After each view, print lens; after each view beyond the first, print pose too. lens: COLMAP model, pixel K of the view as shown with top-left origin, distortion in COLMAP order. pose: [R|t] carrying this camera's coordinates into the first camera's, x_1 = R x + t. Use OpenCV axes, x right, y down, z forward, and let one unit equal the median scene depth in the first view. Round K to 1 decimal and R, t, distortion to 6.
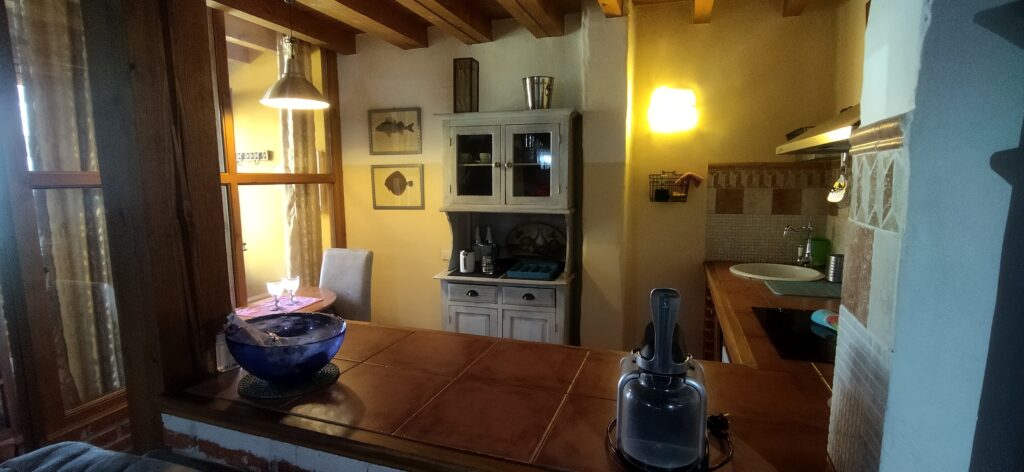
lens RADIAL K [[471.9, 0, 510.8], [0, 471.9, 237.0], [0, 0, 1]] dist [-0.010343, 0.000330]
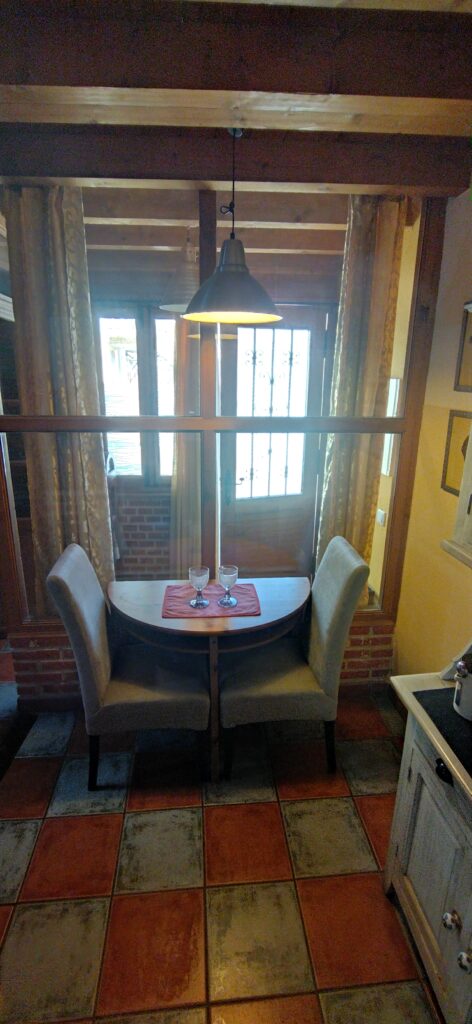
lens RADIAL K [[471.9, 0, 232.2], [0, 471.9, 509.7], [0, 0, 1]] dist [-0.010343, 0.000330]
pose [[0.404297, 0.258281, -0.877403, 0.108854], [-0.124556, 0.965911, 0.226941, -0.135716], [0.906107, 0.017534, 0.422685, 0.556143]]
